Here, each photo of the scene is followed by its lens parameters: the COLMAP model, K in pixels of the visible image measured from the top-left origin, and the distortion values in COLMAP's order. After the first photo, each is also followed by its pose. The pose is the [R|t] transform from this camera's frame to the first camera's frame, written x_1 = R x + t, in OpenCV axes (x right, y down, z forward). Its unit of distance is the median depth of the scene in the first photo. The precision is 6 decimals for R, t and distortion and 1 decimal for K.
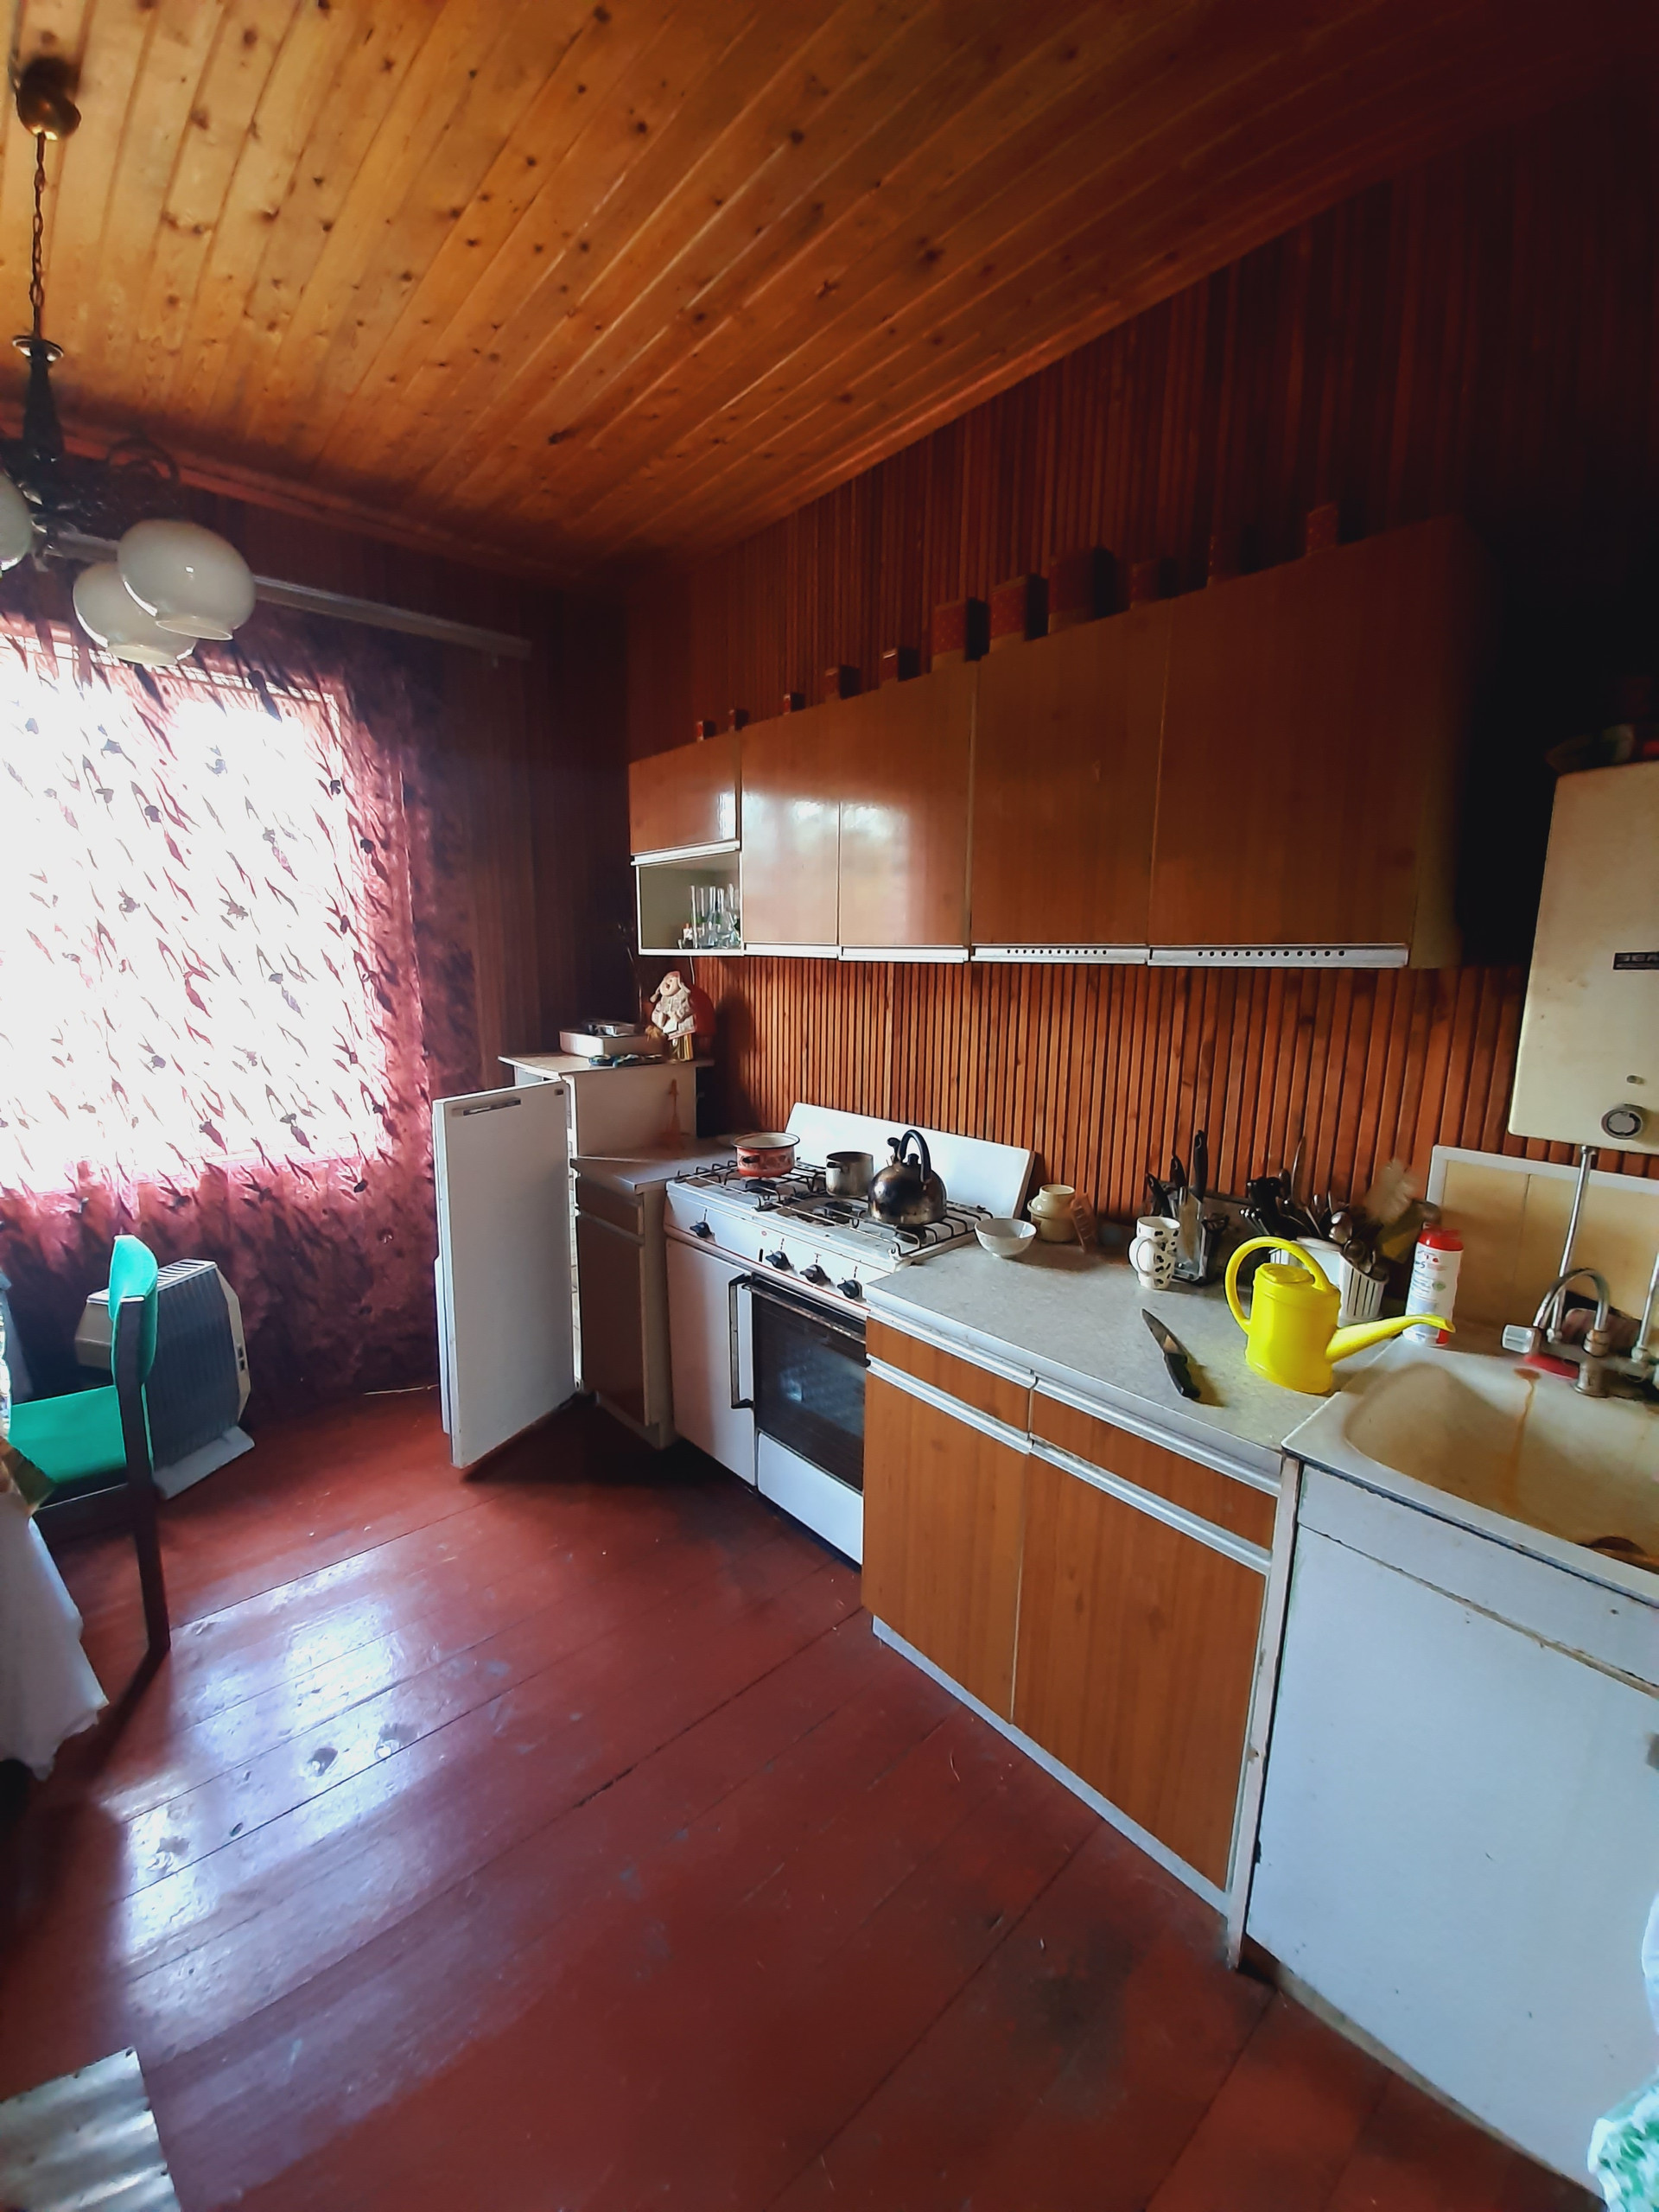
lens RADIAL K [[885.3, 0, 834.7], [0, 885.3, 1129.1], [0, 0, 1]] dist [-0.000988, 0.000023]
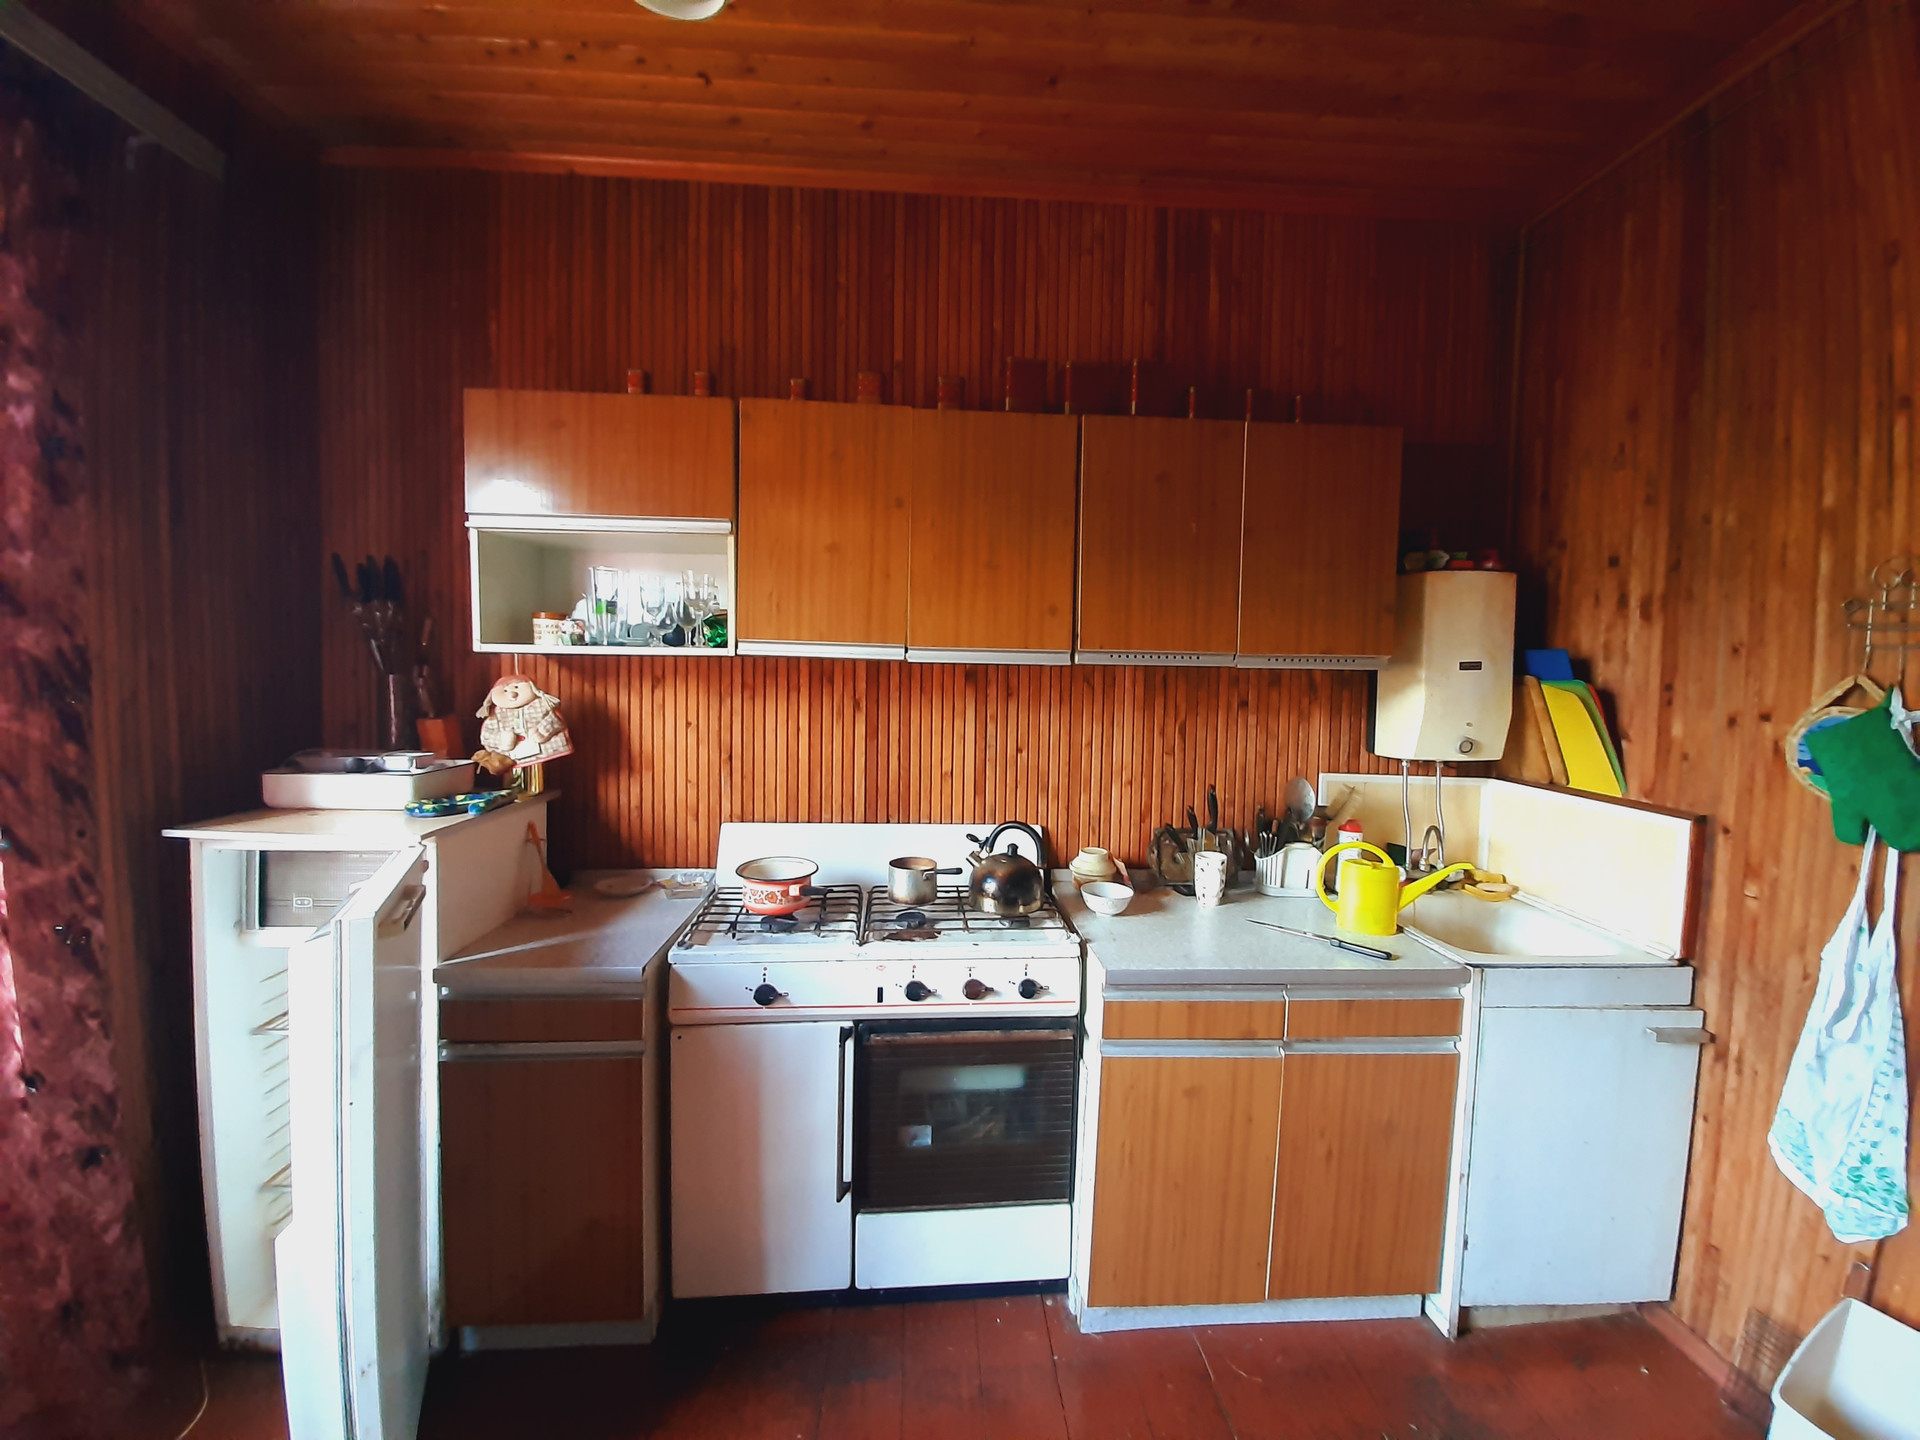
lens RADIAL K [[780.5, 0, 963.0], [0, 780.5, 706.6], [0, 0, 1]] dist [0.021150, -0.017686]
pose [[0.609046, -0.043673, 0.791931, -0.583671], [0.140849, 0.988568, -0.053805, -0.079133], [-0.780528, 0.144313, 0.608235, 0.390455]]
